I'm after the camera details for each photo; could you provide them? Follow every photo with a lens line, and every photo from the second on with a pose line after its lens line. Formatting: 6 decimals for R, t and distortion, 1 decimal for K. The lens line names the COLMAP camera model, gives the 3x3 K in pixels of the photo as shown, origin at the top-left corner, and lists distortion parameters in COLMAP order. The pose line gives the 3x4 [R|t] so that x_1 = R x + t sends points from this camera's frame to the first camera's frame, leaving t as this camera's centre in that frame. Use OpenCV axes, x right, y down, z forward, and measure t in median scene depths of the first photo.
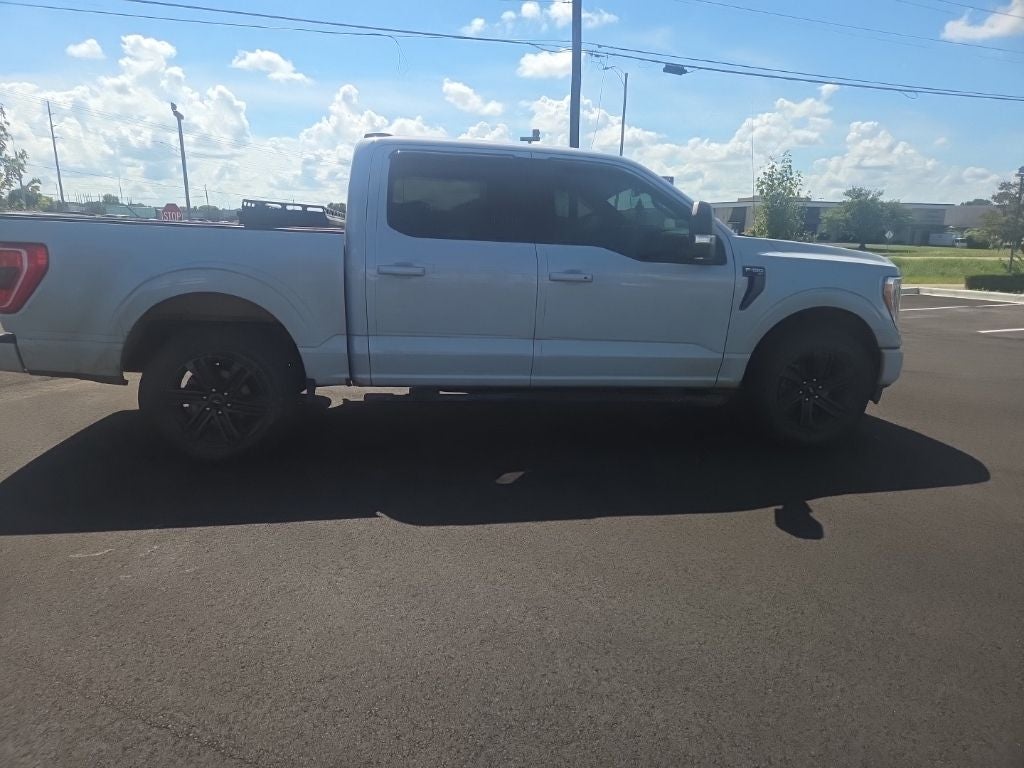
lens RADIAL K [[682.7, 0, 477.8], [0, 682.7, 384.0], [0, 0, 1]] dist [0.067210, -0.055191]
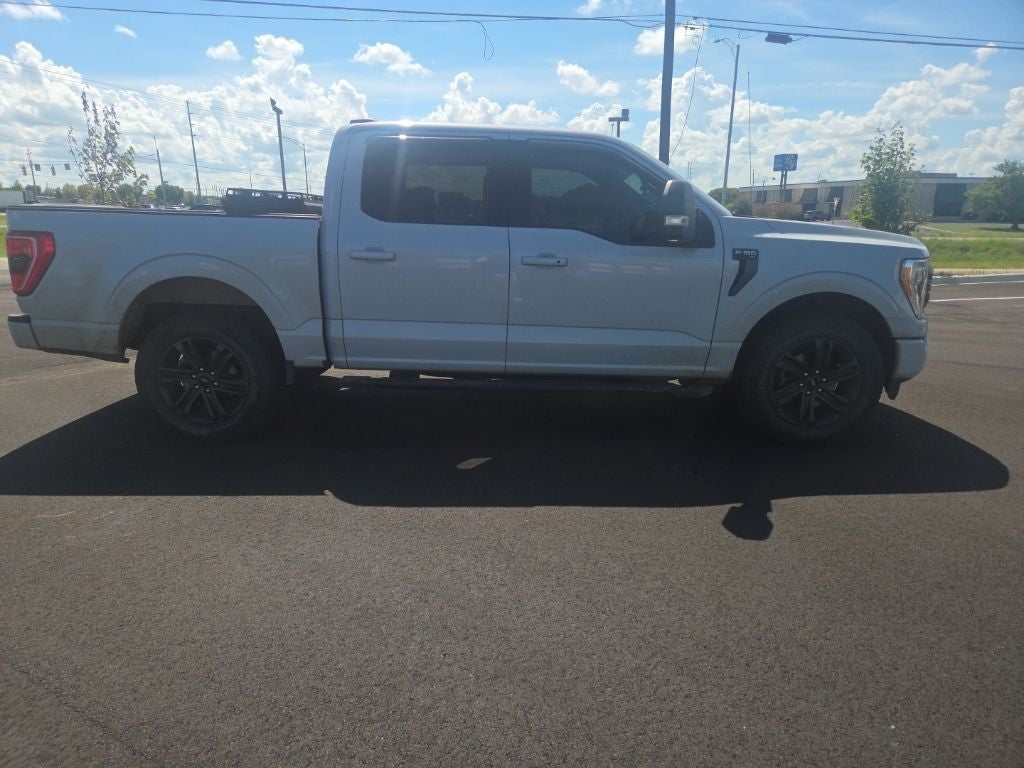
lens RADIAL K [[682.7, 0, 477.8], [0, 682.7, 384.0], [0, 0, 1]] dist [0.067210, -0.055191]
pose [[0.987609, 0.023447, -0.155174, 0.188107], [-0.020483, 0.999576, 0.020674, 0.000697], [0.155593, -0.017239, 0.987671, 0.015409]]
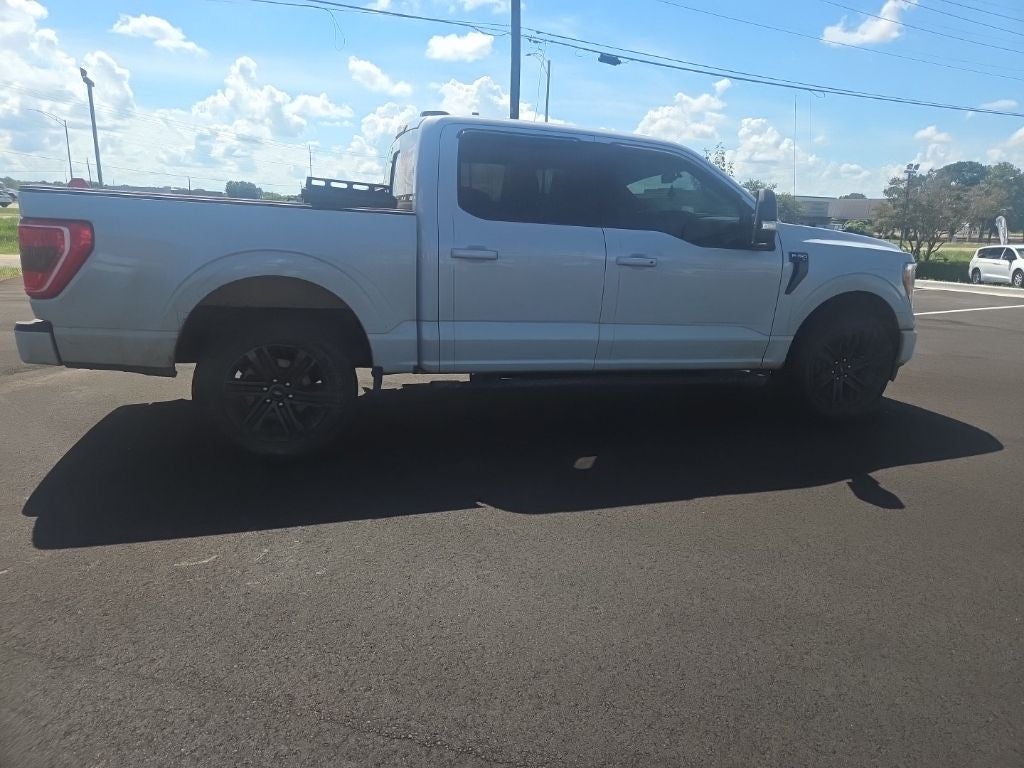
lens RADIAL K [[683.9, 0, 494.4], [0, 683.9, 379.3], [0, 0, 1]] dist [0.063400, -0.056312]
pose [[0.988597, -0.019573, 0.149306, -0.211936], [0.017354, 0.999719, 0.016155, -0.002657], [-0.149581, -0.013380, 0.988659, 0.028372]]
